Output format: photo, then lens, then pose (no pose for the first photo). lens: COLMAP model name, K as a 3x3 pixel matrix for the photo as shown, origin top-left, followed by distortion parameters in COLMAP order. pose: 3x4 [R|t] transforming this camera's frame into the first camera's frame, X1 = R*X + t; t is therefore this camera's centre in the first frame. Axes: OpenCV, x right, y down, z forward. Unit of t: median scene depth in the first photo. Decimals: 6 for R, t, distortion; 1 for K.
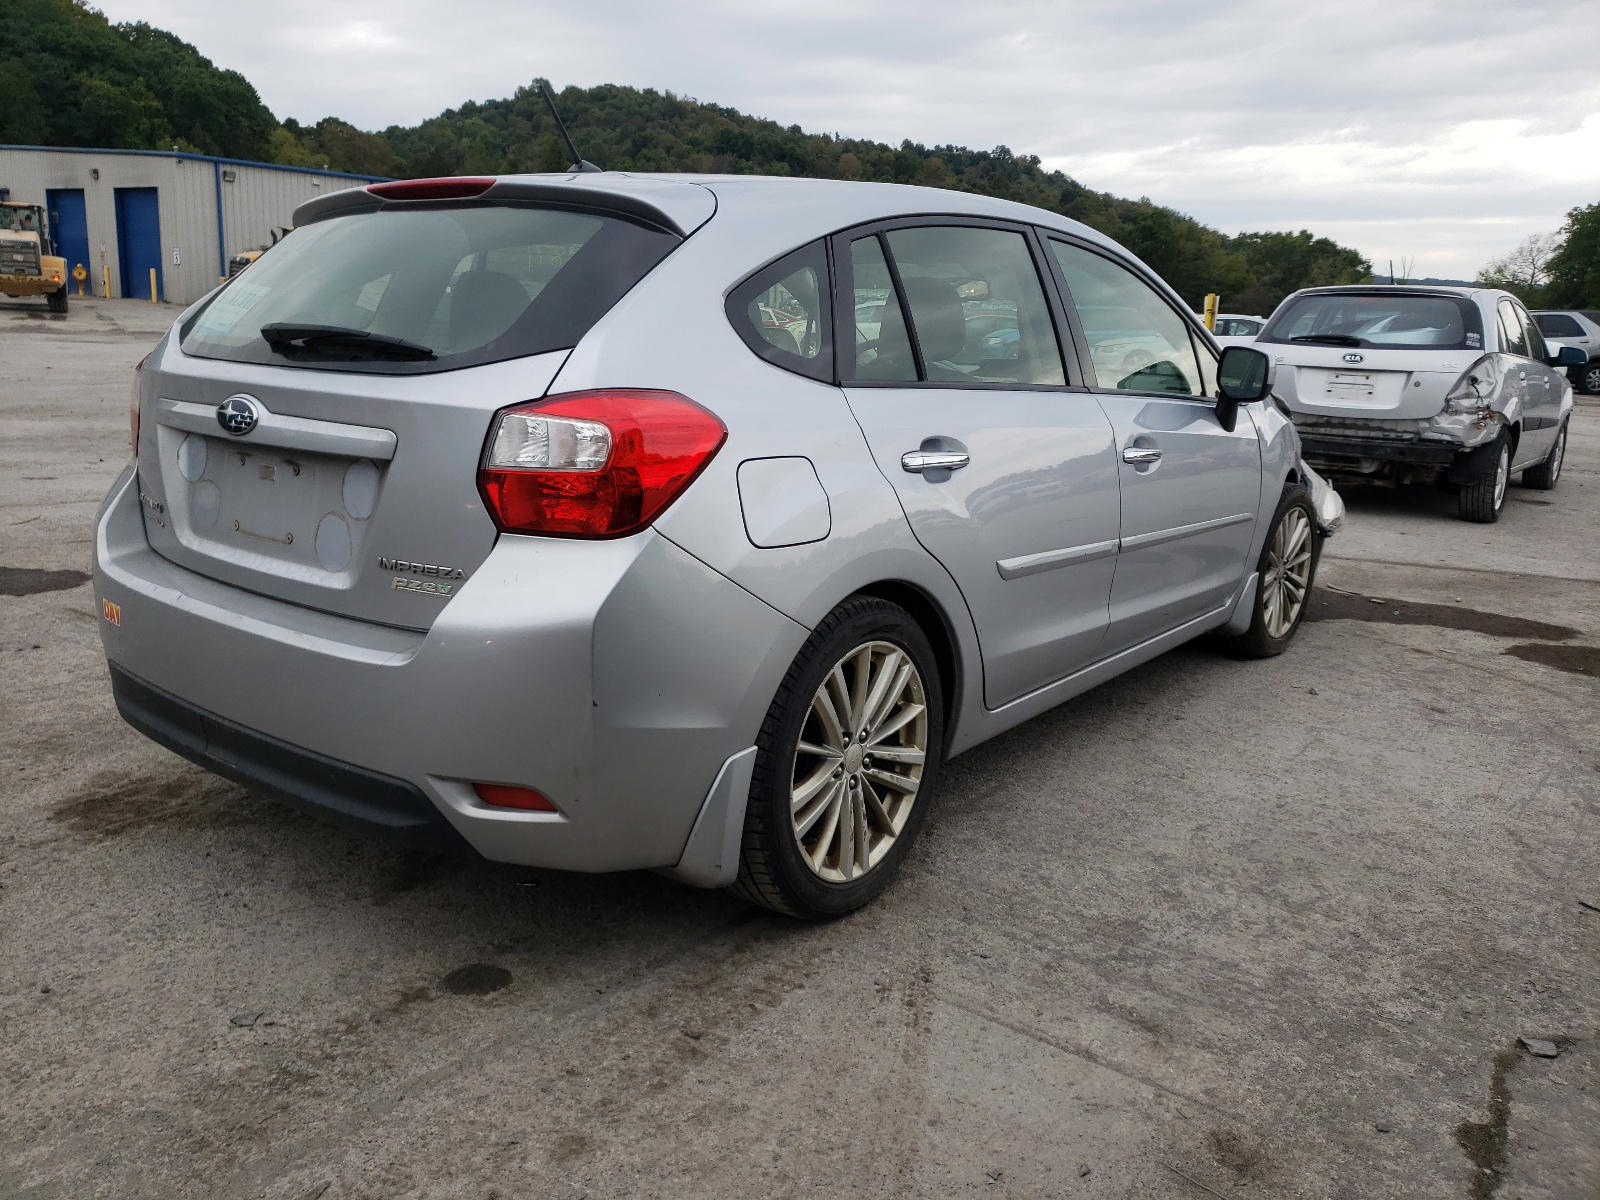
lens RADIAL K [[1206.2, 0, 801.7], [0, 1206.2, 595.7], [0, 0, 1]] dist [0.004872, 0.012597]
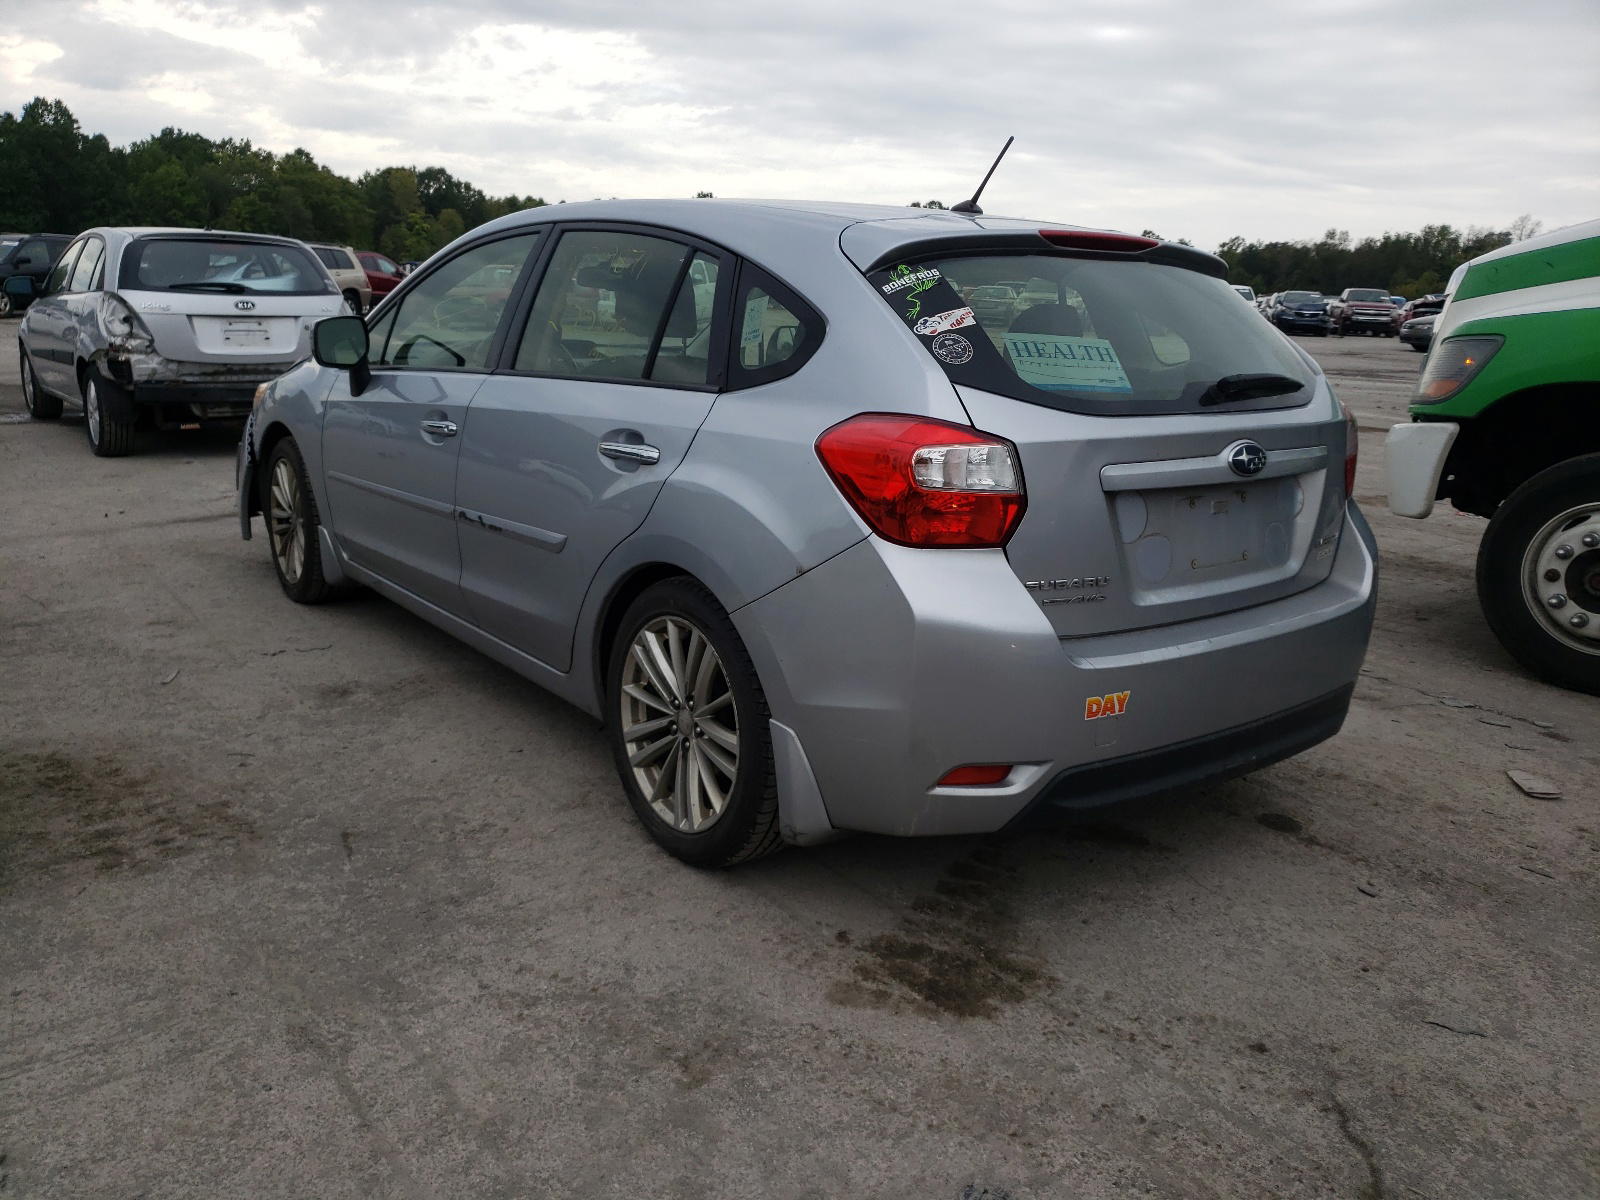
lens RADIAL K [[1206.2, 0, 801.7], [0, 1206.2, 595.7], [0, 0, 1]] dist [0.004872, 0.012597]
pose [[0.273133, -0.258668, 0.926547, -0.856677], [0.189907, 0.958714, 0.211667, -0.178191], [-0.943045, 0.118145, 0.310979, 0.542189]]
